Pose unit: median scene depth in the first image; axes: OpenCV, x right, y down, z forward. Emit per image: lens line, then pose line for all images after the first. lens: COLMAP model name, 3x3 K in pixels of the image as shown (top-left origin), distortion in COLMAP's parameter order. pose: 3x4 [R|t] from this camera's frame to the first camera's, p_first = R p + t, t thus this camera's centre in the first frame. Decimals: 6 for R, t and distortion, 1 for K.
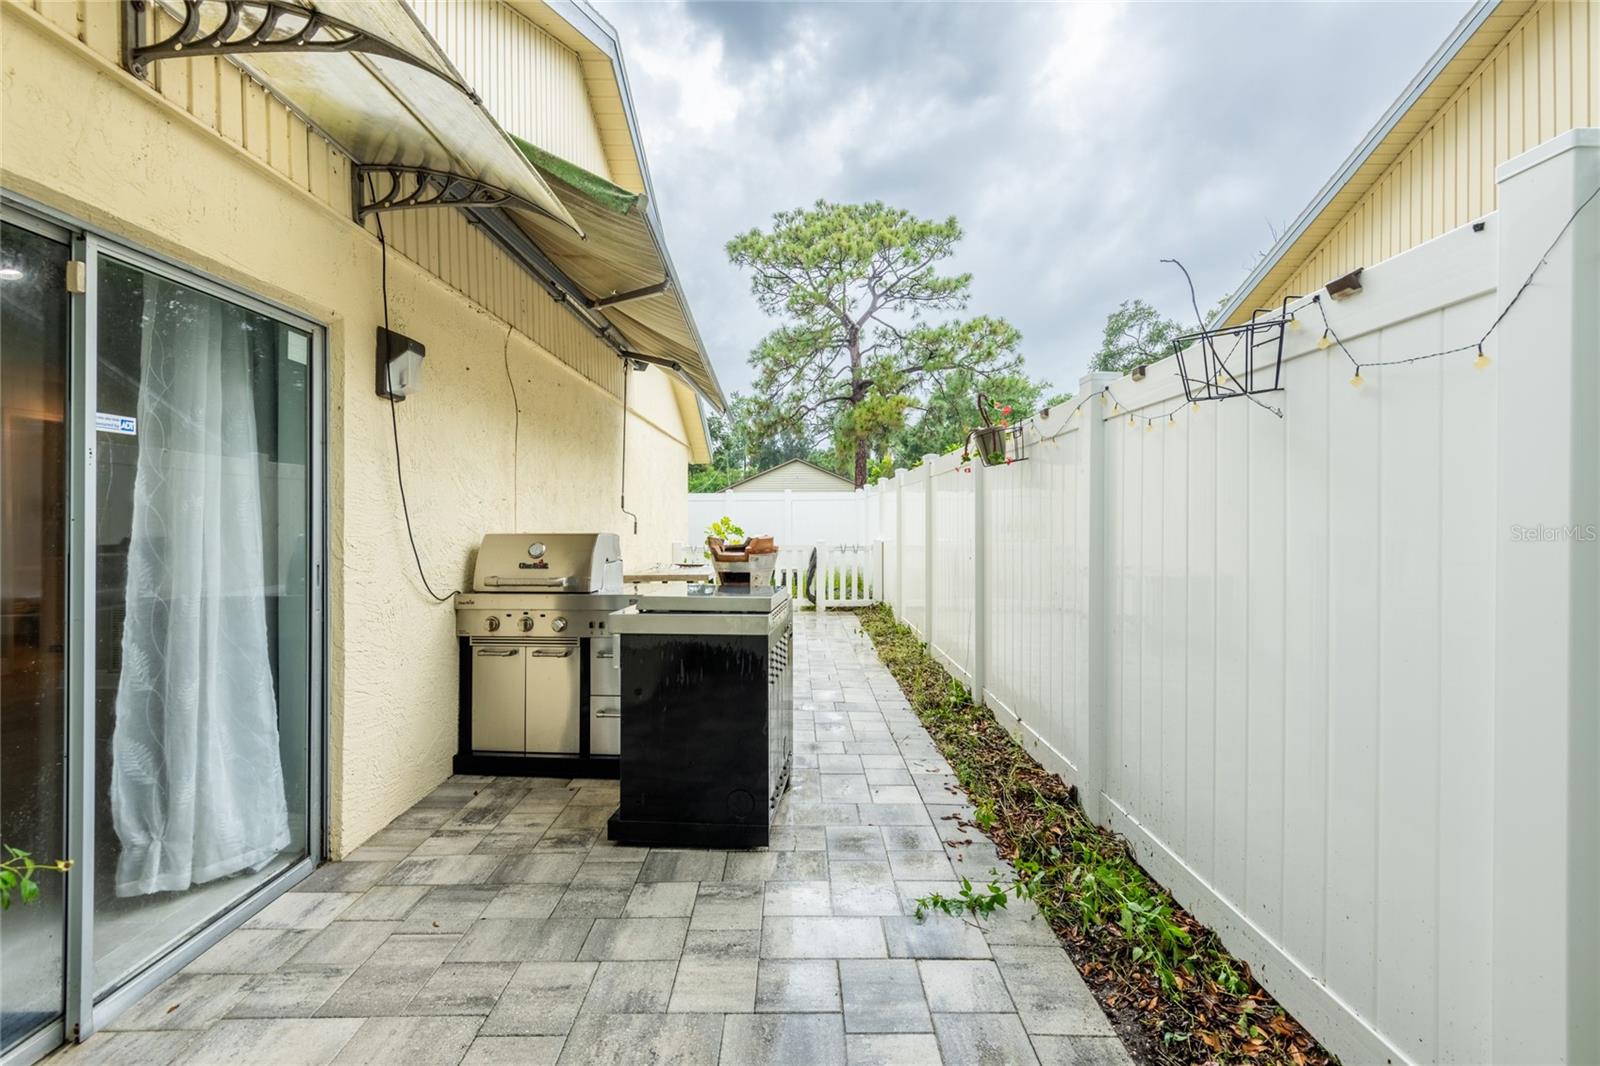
lens RADIAL K [[738.8, 0, 821.9], [0, 738.8, 521.2], [0, 0, 1]] dist [0.031220, -0.021270]
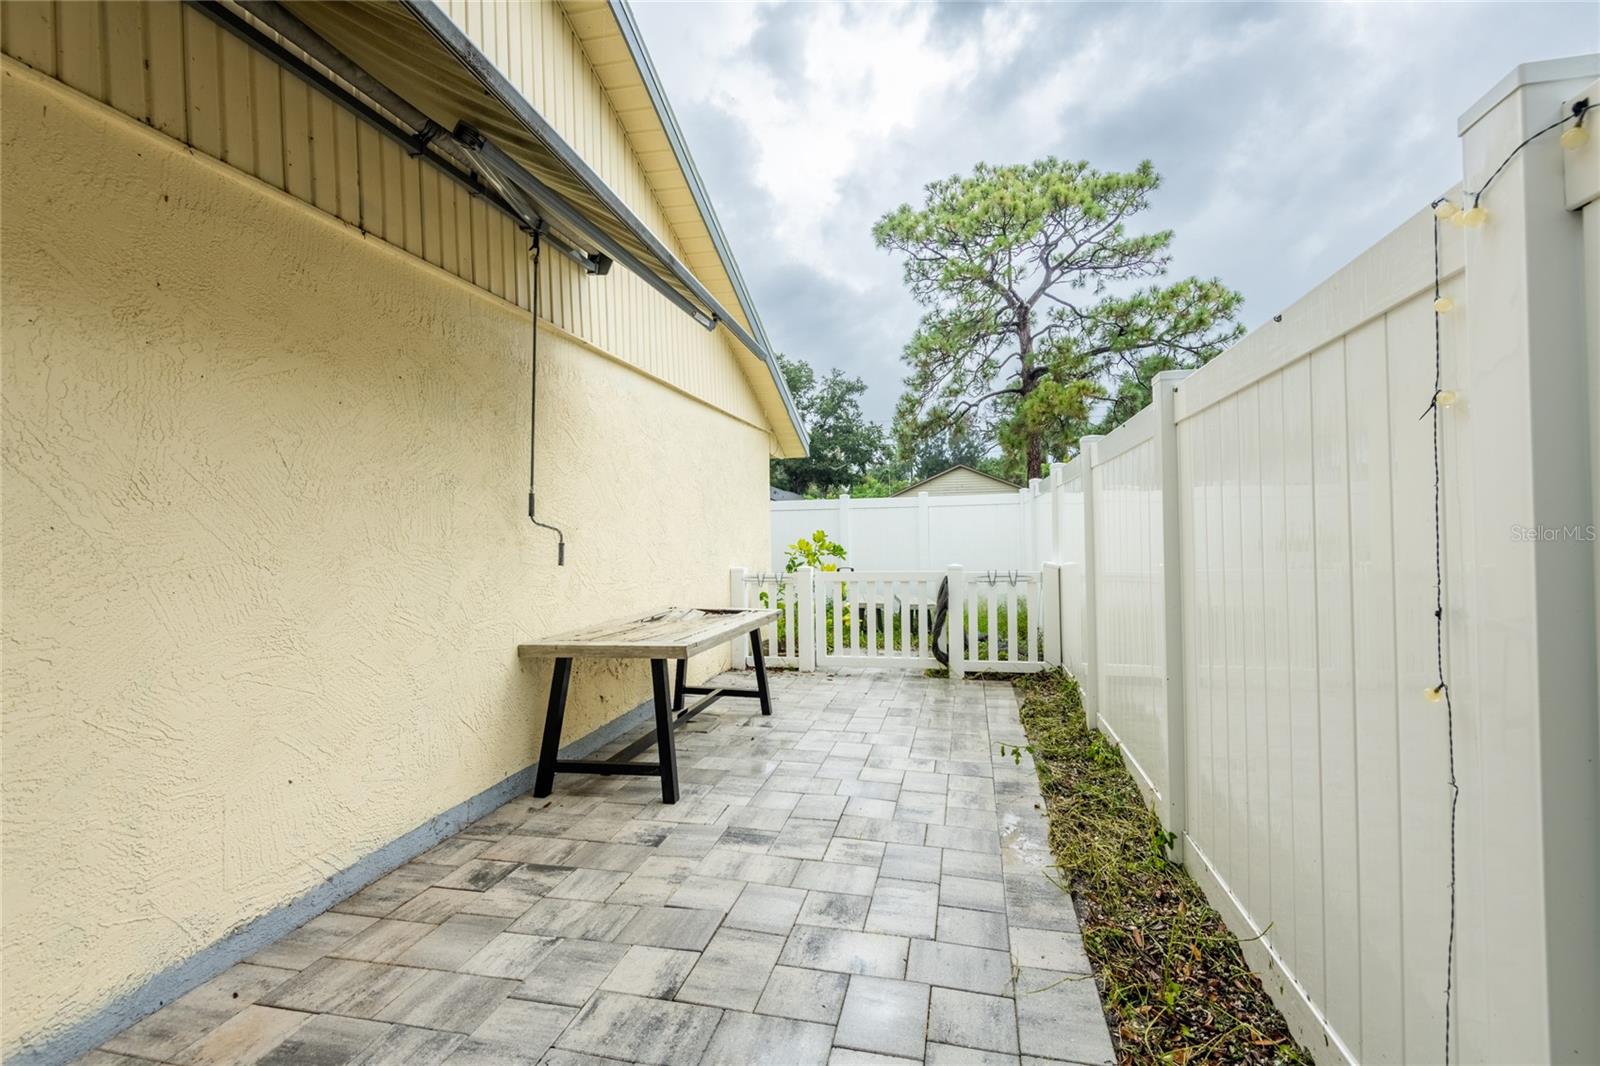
lens RADIAL K [[741.1, 0, 787.7], [0, 741.1, 531.9], [0, 0, 1]] dist [0.016834, -0.021880]
pose [[0.963056, -0.013300, -0.268974, 0.008731], [0.012425, 0.999911, -0.004955, -0.000352], [0.269016, 0.001430, 0.963135, 0.098156]]
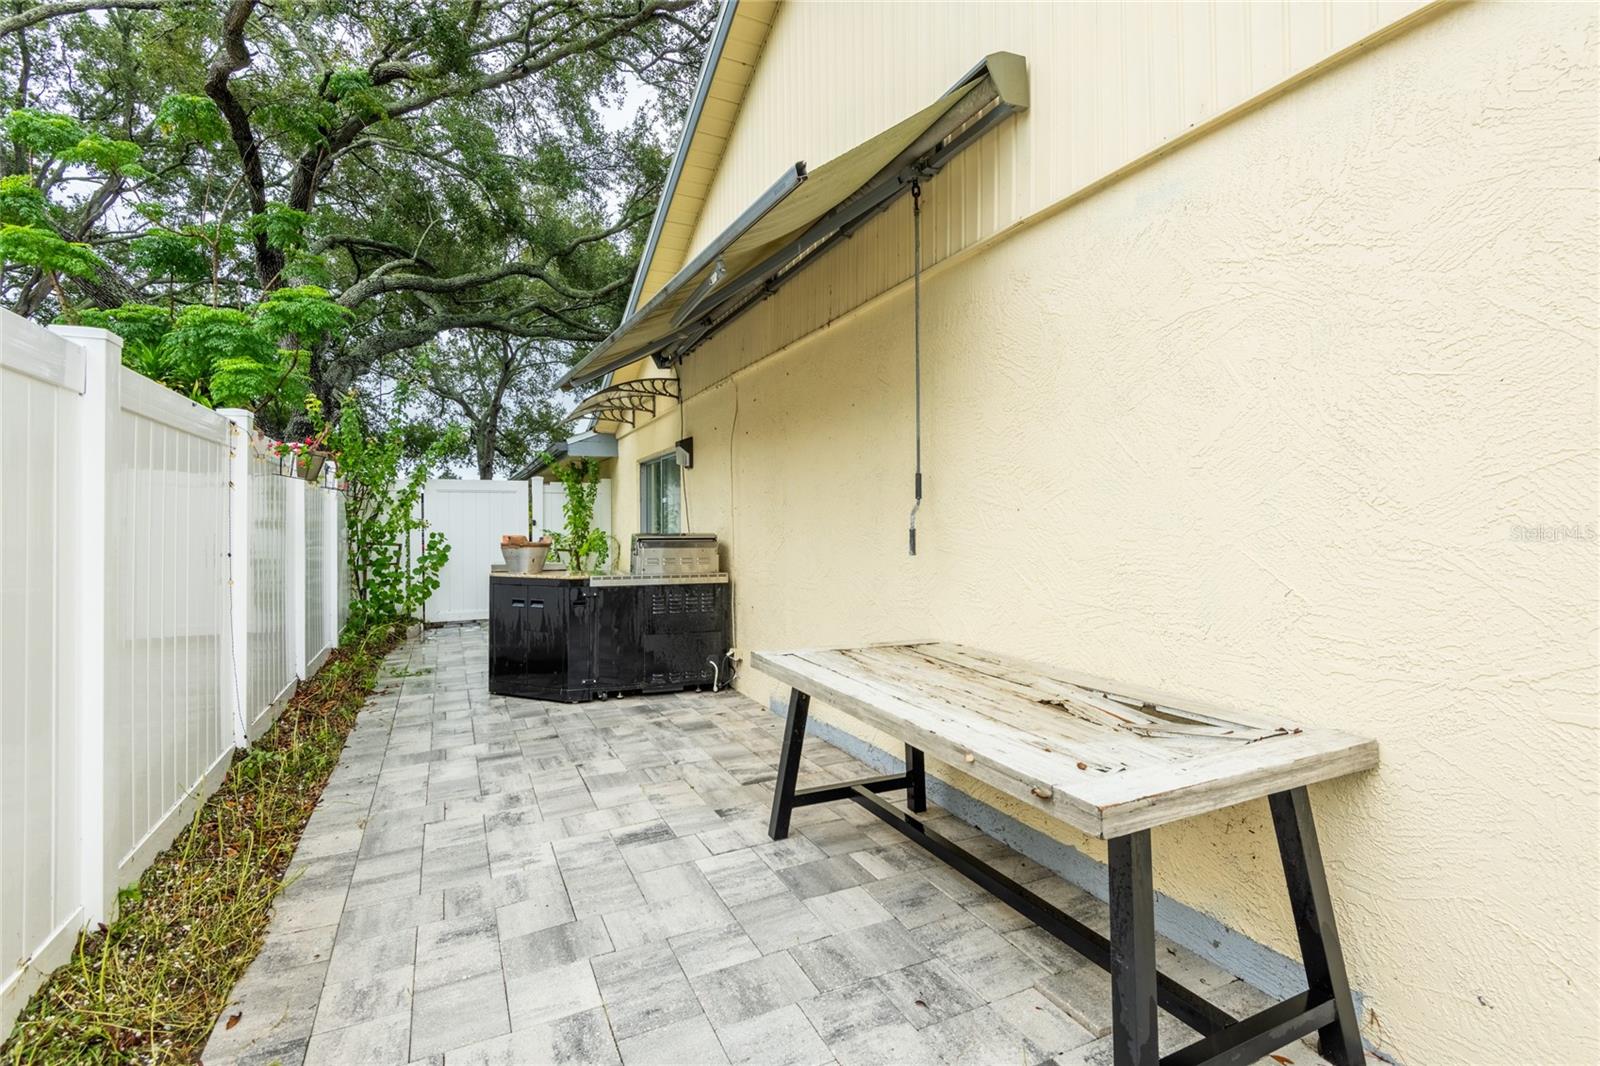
lens RADIAL K [[738.8, 0, 821.9], [0, 738.8, 521.2], [0, 0, 1]] dist [0.031220, -0.021270]
pose [[-0.906495, 0.005809, -0.422177, -0.002167], [0.005655, 0.999983, 0.001617, -0.000927], [0.422179, -0.000922, -0.906512, 0.261961]]
